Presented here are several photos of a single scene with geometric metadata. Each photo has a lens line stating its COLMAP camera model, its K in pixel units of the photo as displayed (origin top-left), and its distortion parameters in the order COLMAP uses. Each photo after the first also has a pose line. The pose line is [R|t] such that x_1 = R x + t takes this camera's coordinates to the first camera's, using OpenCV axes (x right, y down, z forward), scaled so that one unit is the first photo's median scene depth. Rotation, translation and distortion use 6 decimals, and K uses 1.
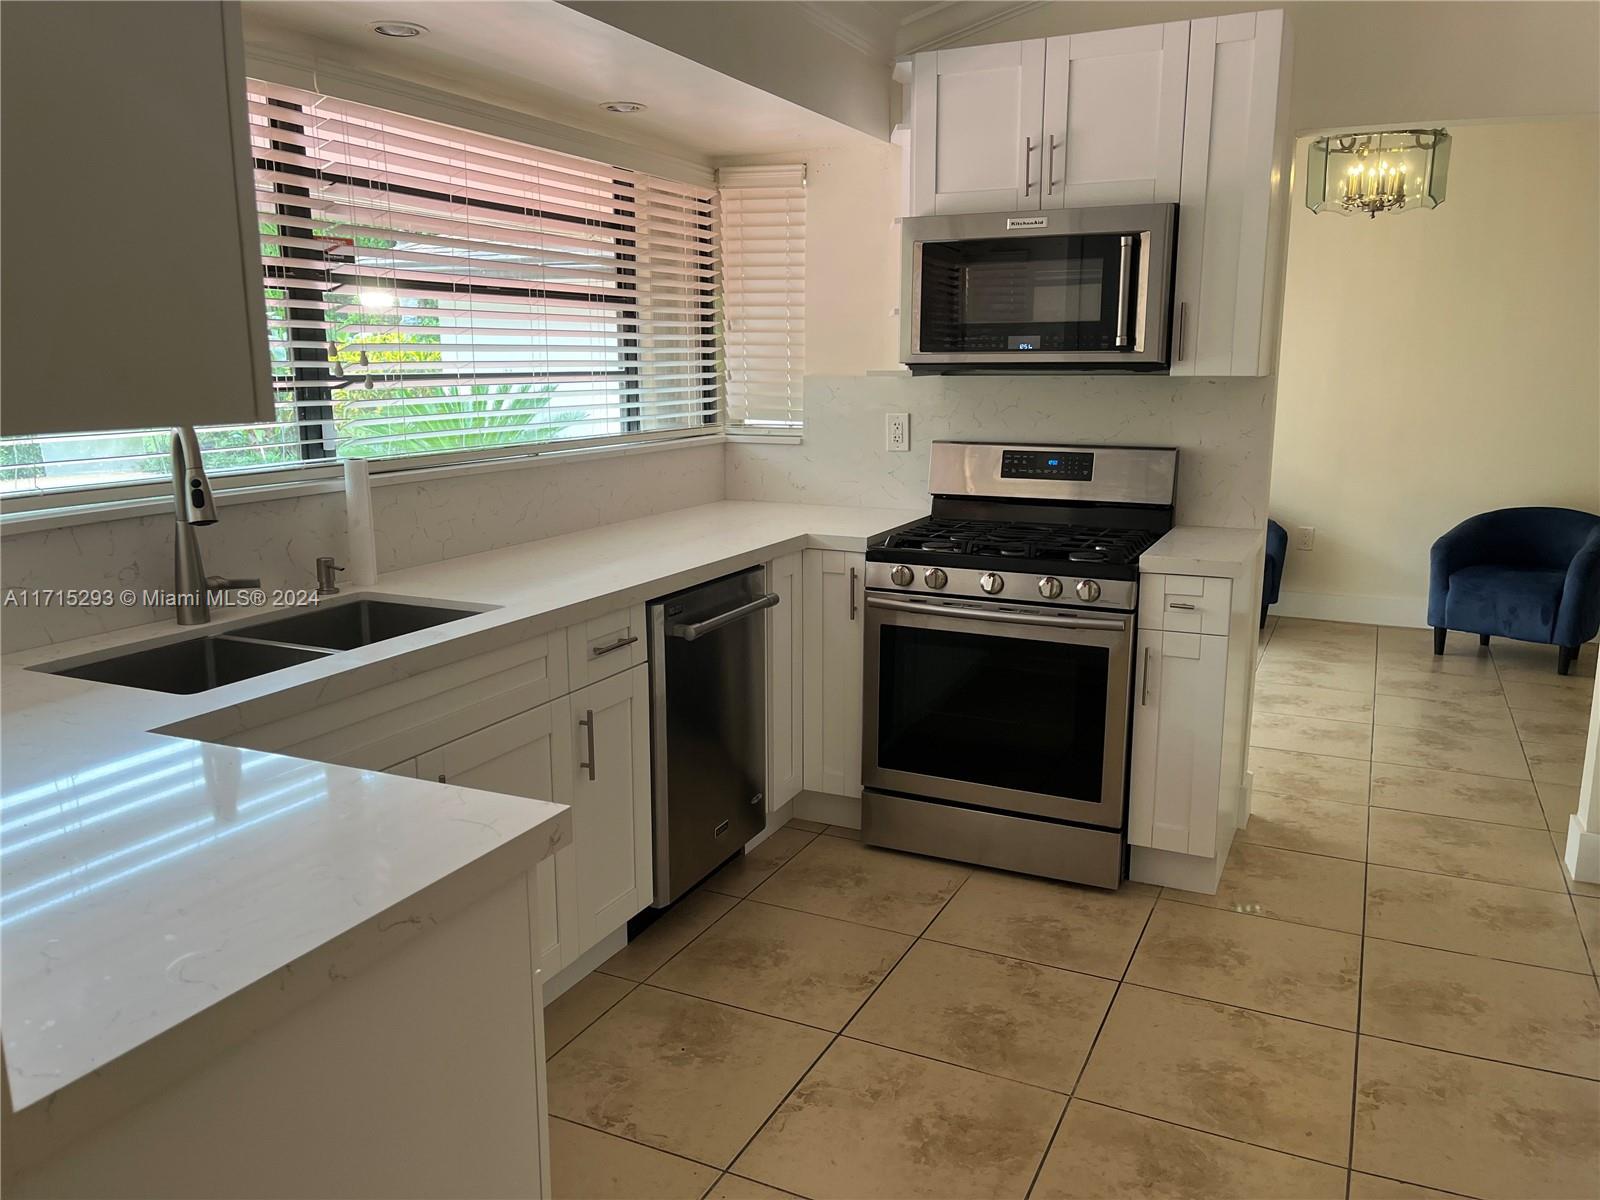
lens RADIAL K [[1202.3, 0, 800.0], [0, 1202.3, 600.0], [0, 0, 1]] dist [0.045609, -0.051185]
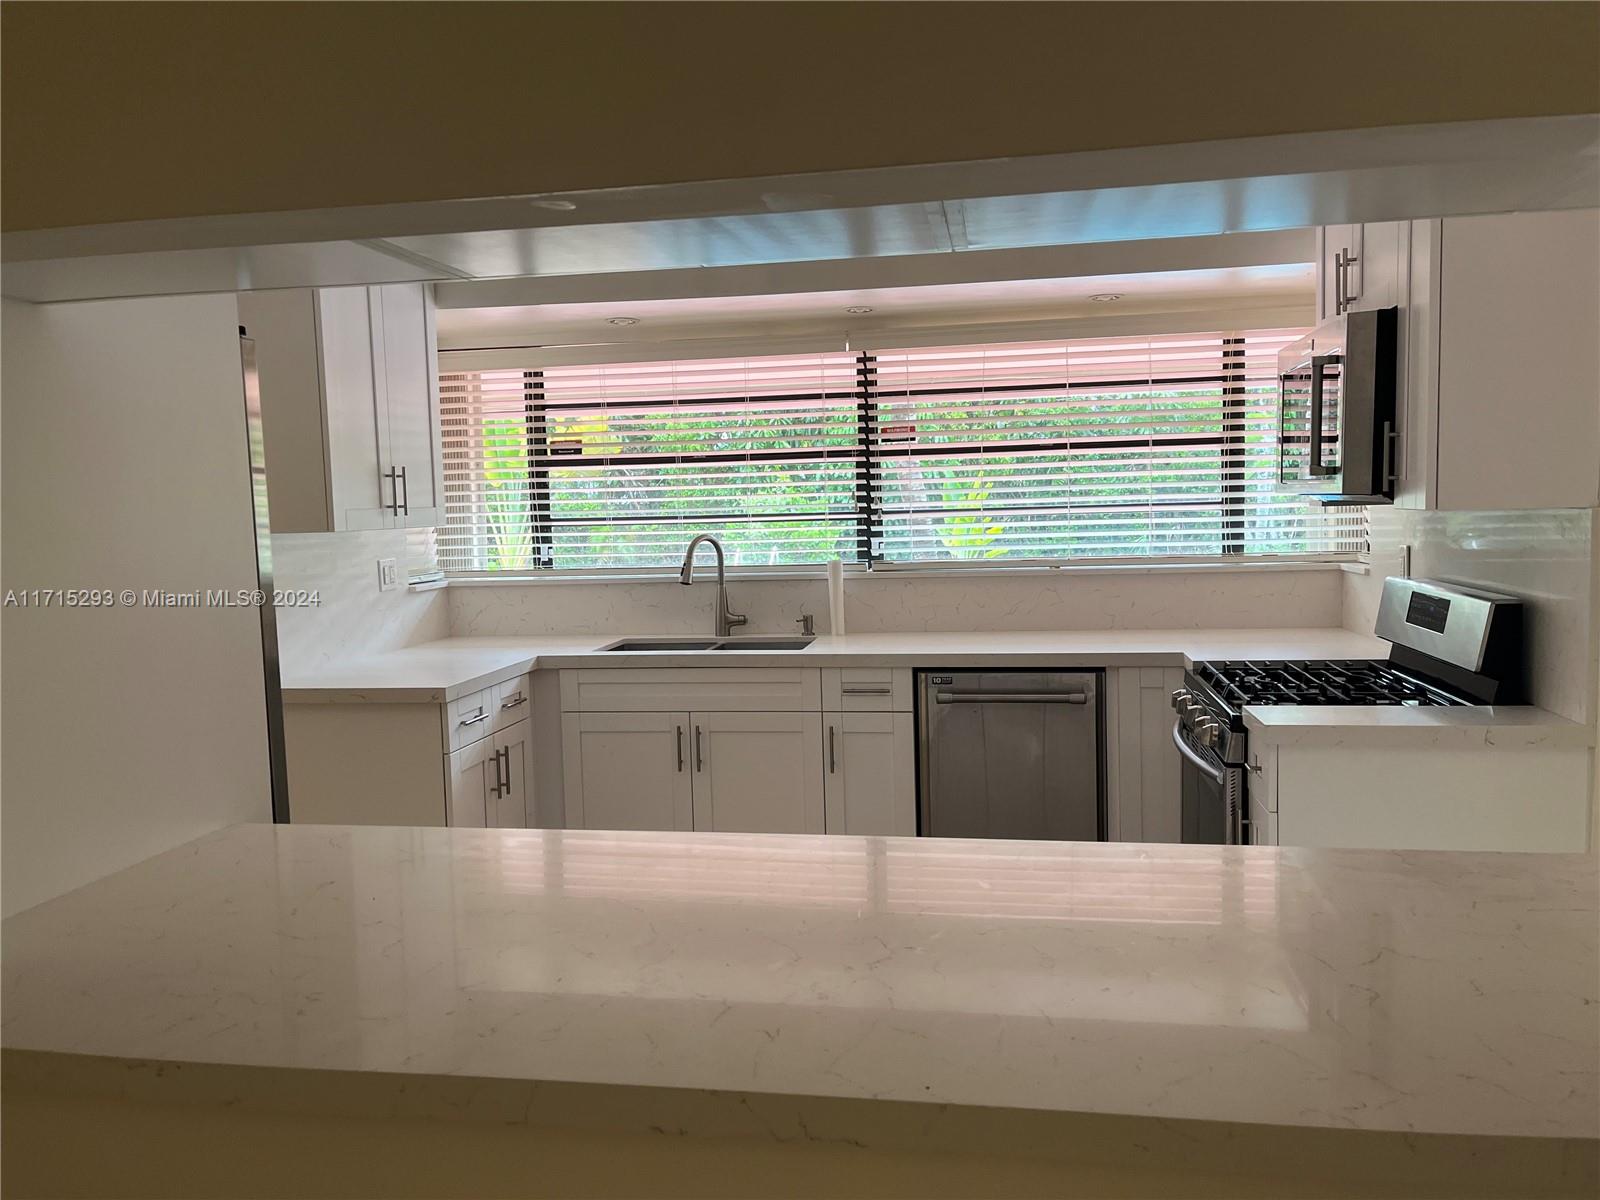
lens RADIAL K [[1208.8, 0, 800.0], [0, 1208.8, 600.0], [0, 0, 1]] dist [-0.002378, -0.052173]
pose [[0.279079, 0.054731, -0.958707, 1.386083], [-0.164854, 0.986283, 0.008317, -0.147131], [0.946012, 0.155726, 0.284273, 0.875543]]
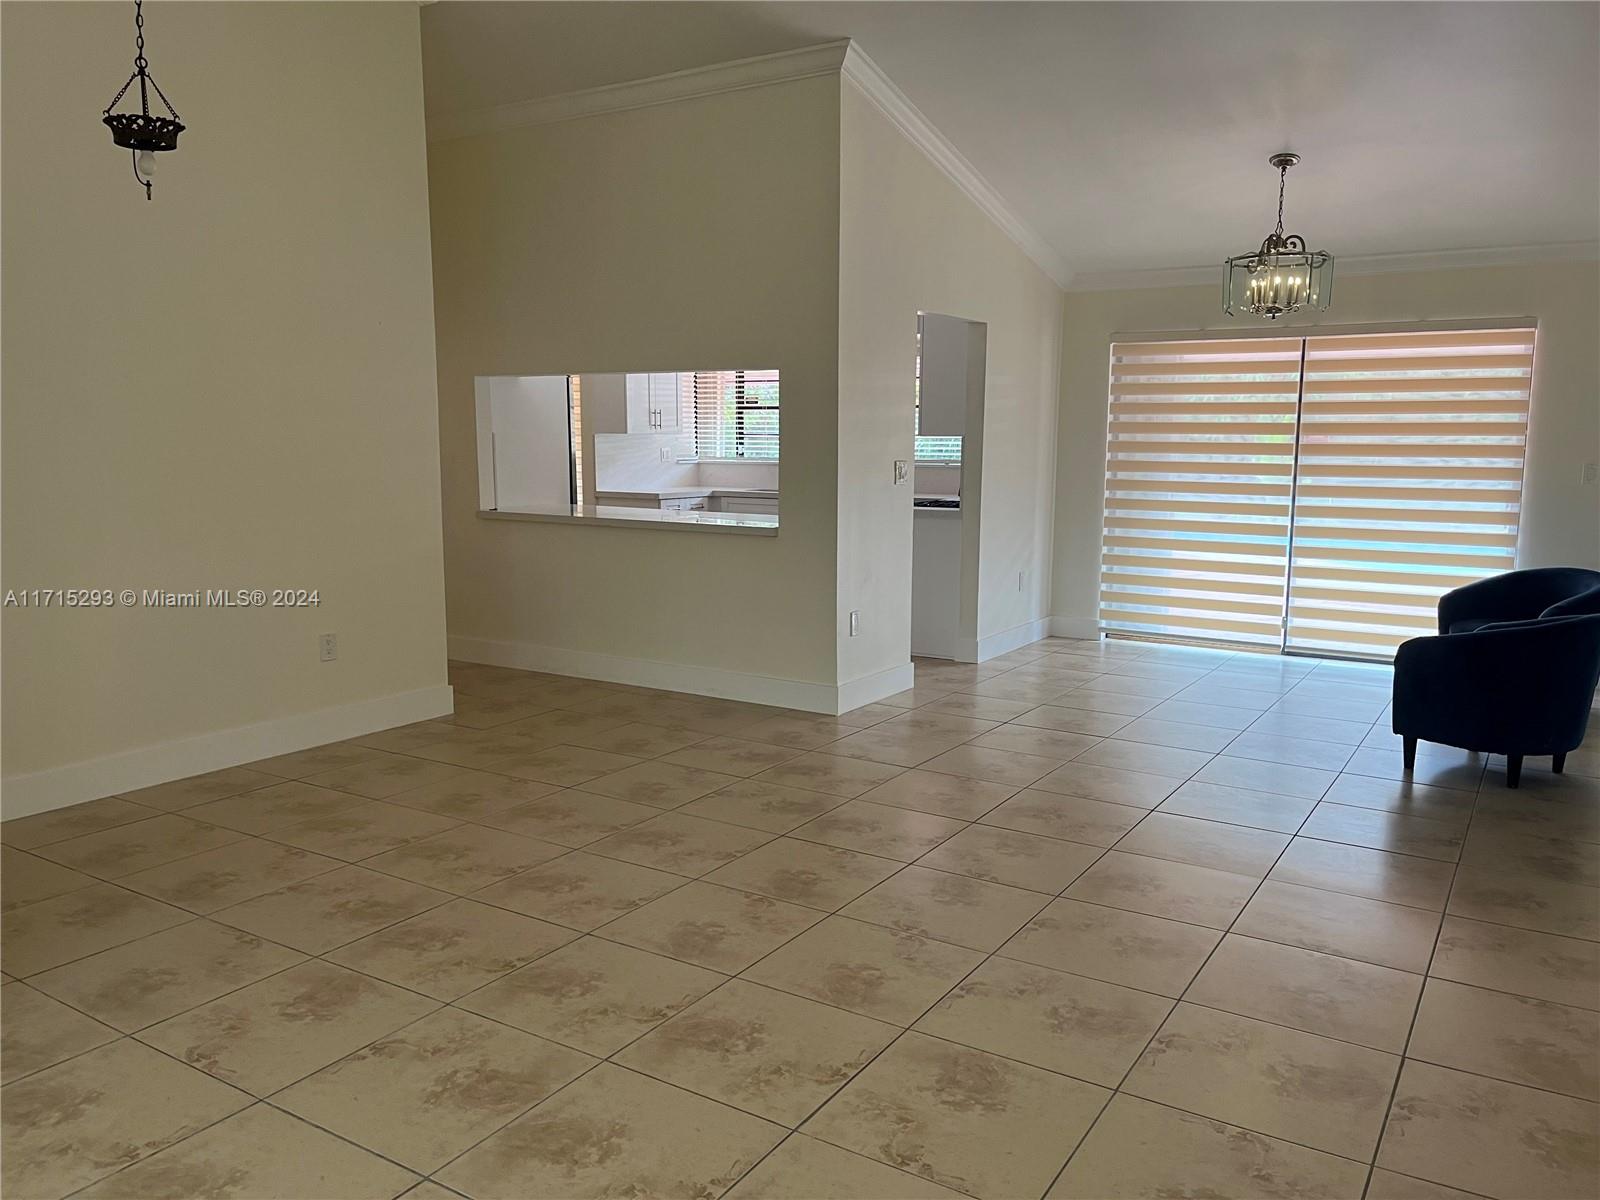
lens RADIAL K [[1202.3, 0, 800.0], [0, 1202.3, 600.0], [0, 0, 1]] dist [0.045609, -0.051185]
pose [[-0.119914, 0.118393, -0.985700, 3.357760], [-0.208489, 0.967720, 0.141597, -0.255070], [0.970646, 0.222487, -0.091360, 1.643155]]
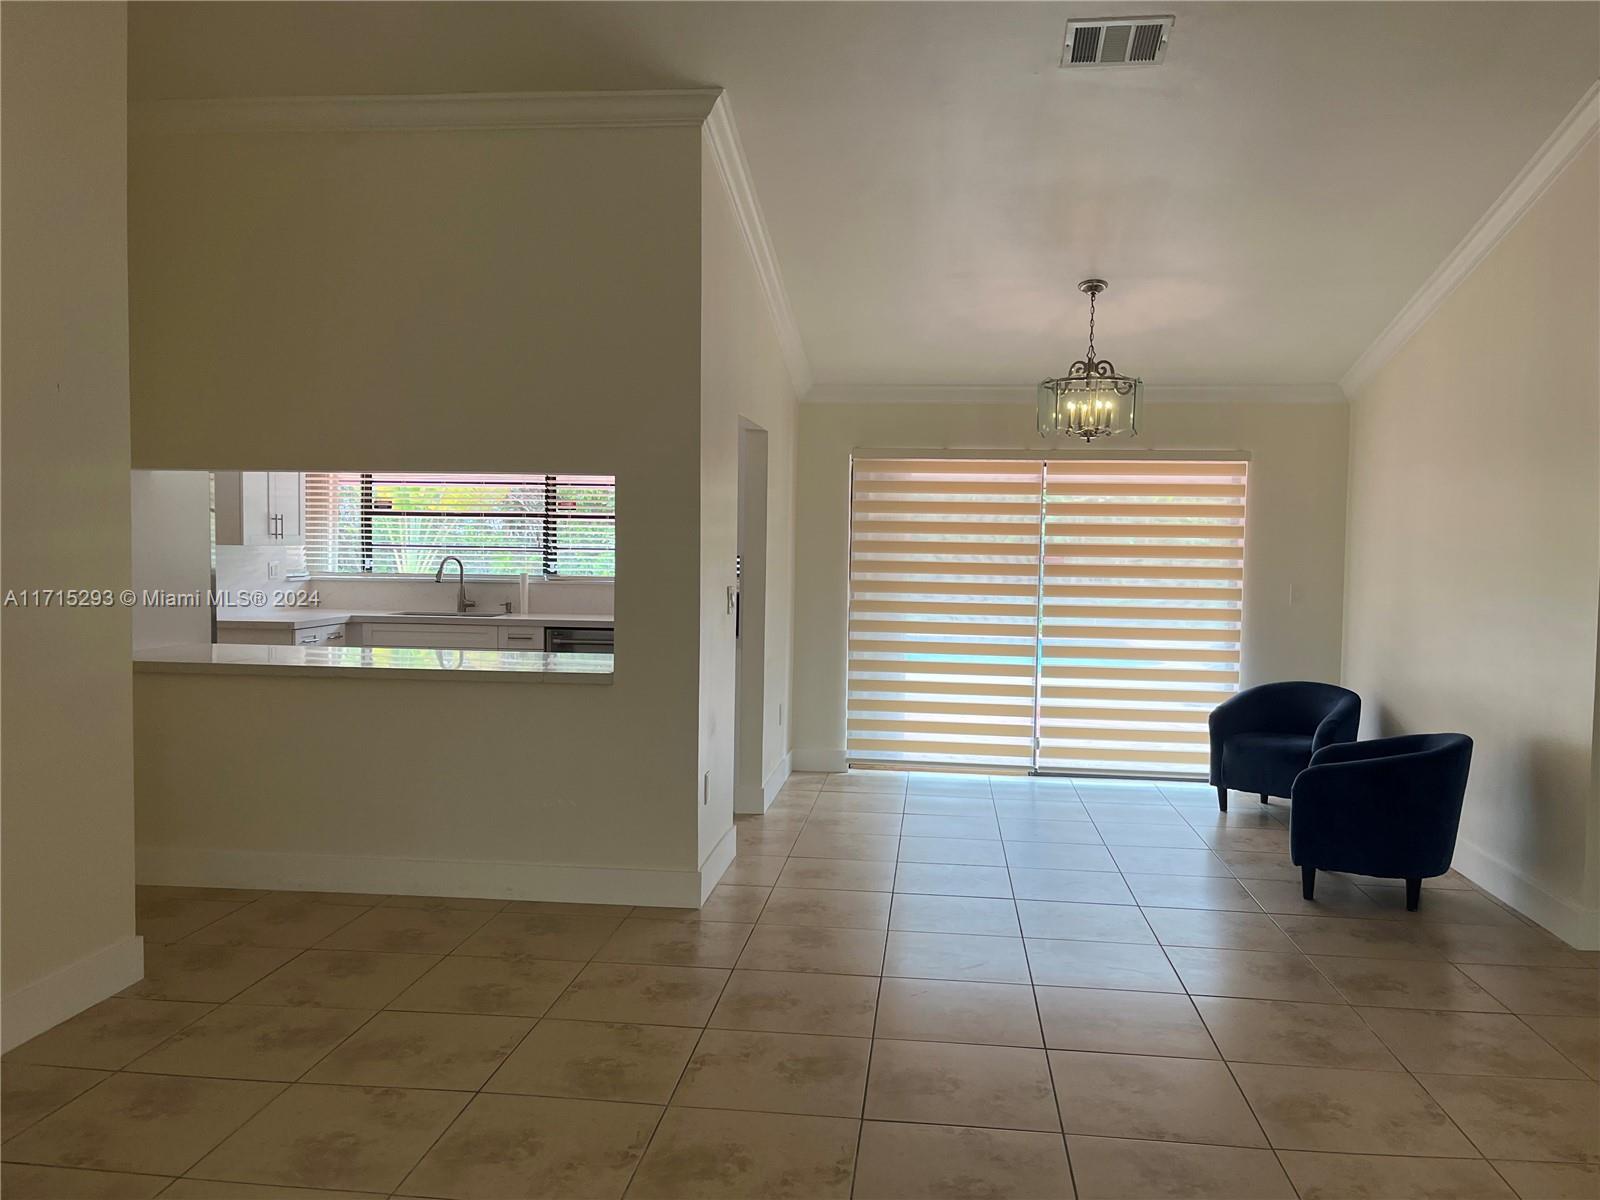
lens RADIAL K [[1202.3, 0, 800.0], [0, 1202.3, 600.0], [0, 0, 1]] dist [0.045609, -0.051185]
pose [[0.327901, 0.033971, -0.944101, 2.904068], [-0.201265, 0.978923, -0.034678, -0.162512], [0.923024, 0.201386, 0.327827, 1.038410]]
